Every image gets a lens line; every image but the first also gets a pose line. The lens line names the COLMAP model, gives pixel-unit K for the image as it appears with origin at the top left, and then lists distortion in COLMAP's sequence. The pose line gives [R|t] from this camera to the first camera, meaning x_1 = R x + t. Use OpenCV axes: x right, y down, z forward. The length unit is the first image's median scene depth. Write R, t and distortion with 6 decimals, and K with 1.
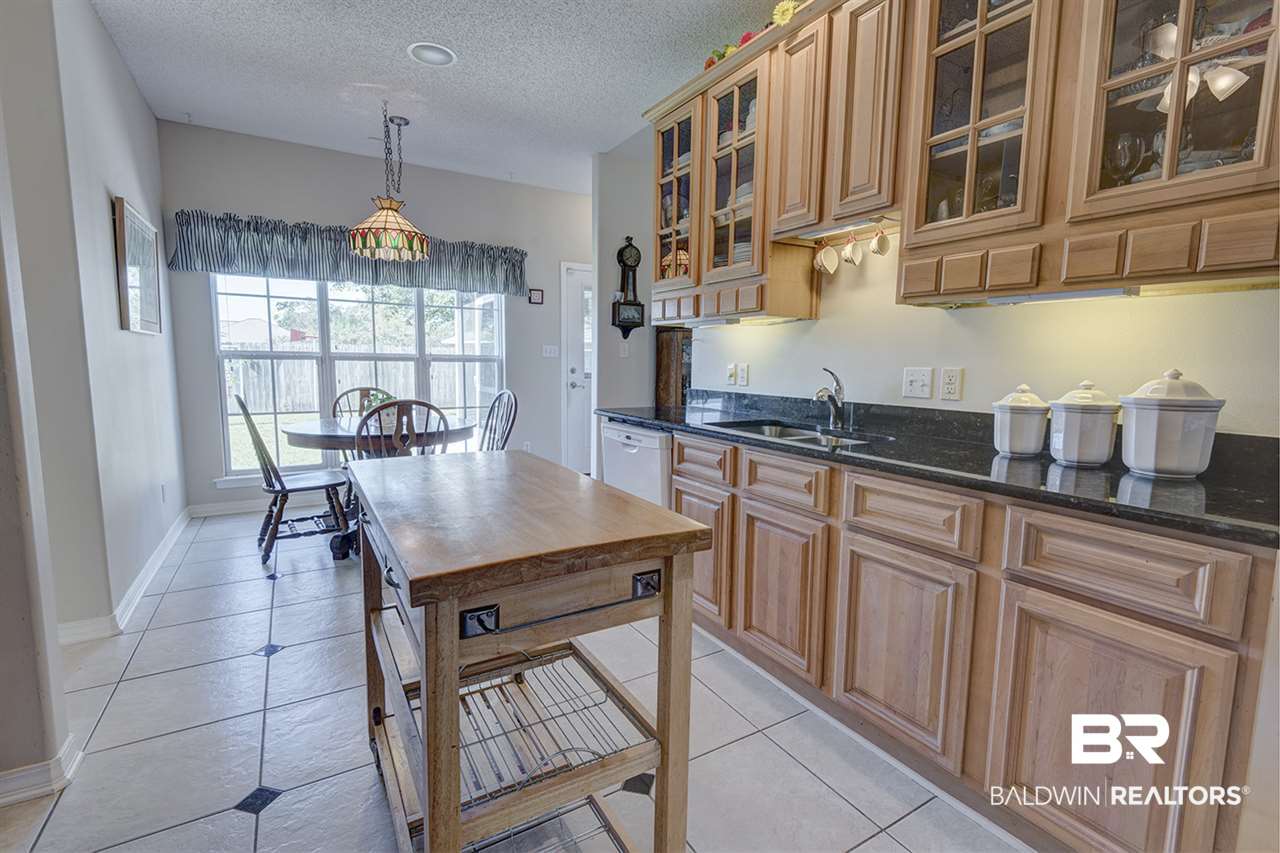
lens RADIAL K [[578.9, 0, 645.5], [0, 578.9, 425.2], [0, 0, 1]] dist [0.037593, -0.032674]
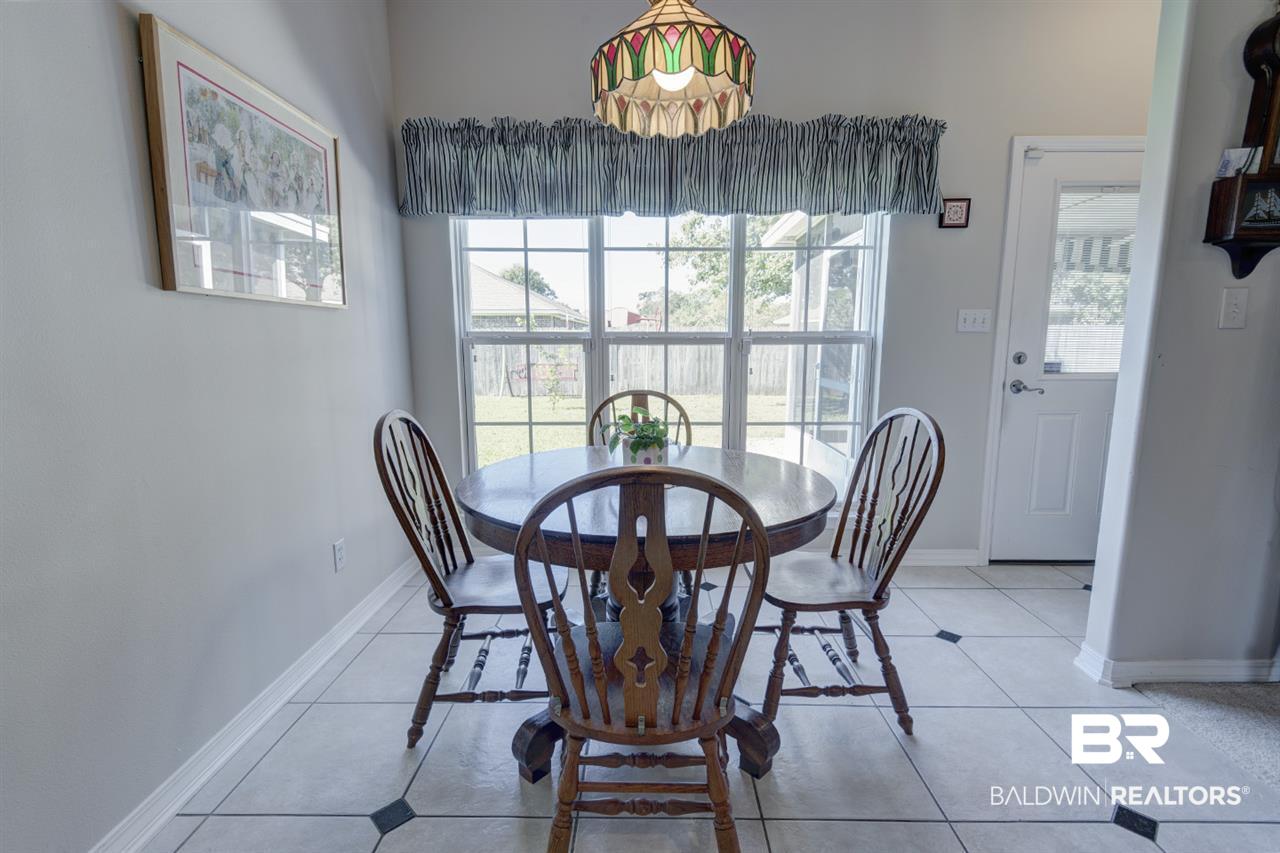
lens RADIAL K [[578.9, 0, 645.5], [0, 578.9, 425.2], [0, 0, 1]] dist [0.037593, -0.032674]
pose [[0.852584, 0.061789, -0.518925, -0.172044], [-0.044401, 0.997960, 0.045879, -0.056705], [0.520701, -0.016075, 0.853588, 0.504332]]
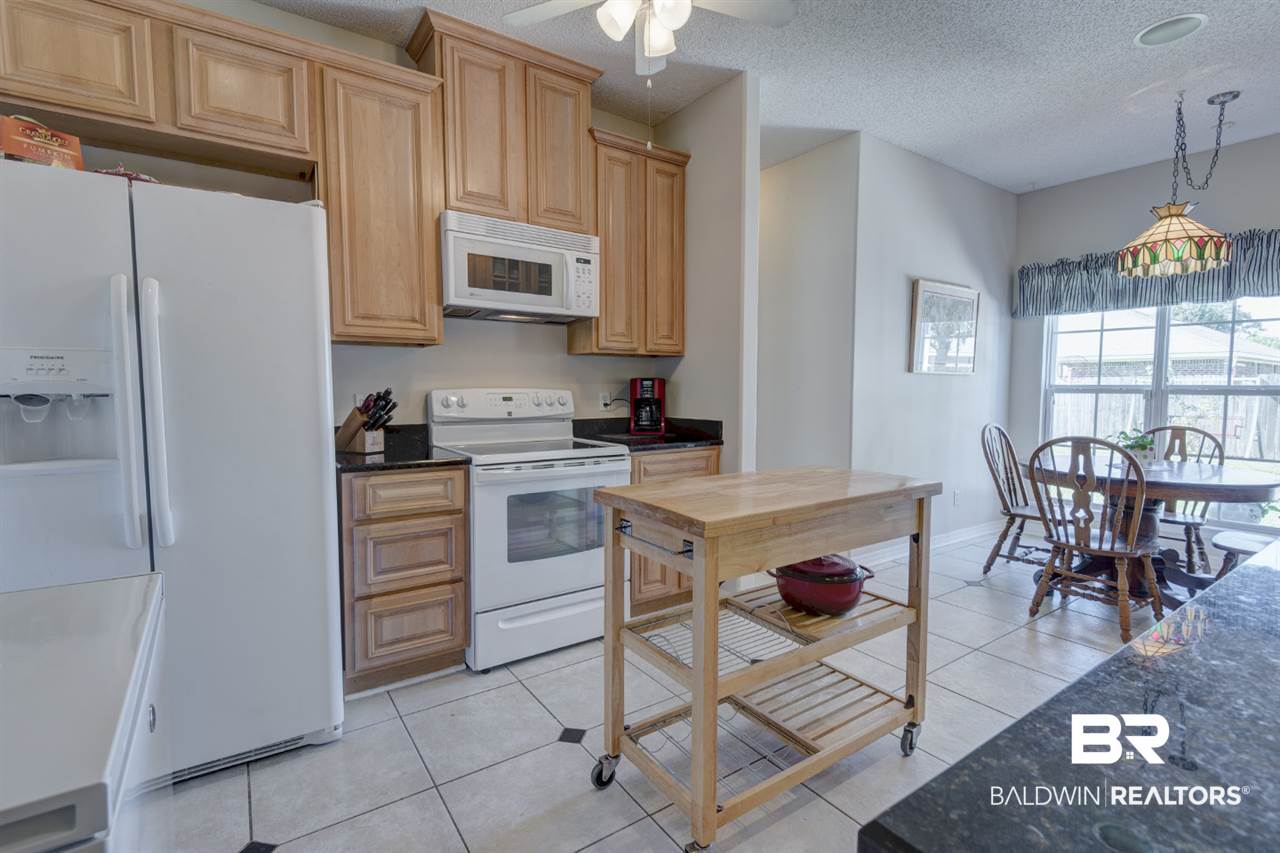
lens RADIAL K [[578.9, 0, 645.5], [0, 578.9, 425.2], [0, 0, 1]] dist [0.037593, -0.032674]
pose [[0.057795, 0.051013, -0.997024, 0.305975], [-0.110117, 0.992926, 0.044420, -0.020029], [0.992237, 0.107222, 0.063003, 0.190999]]
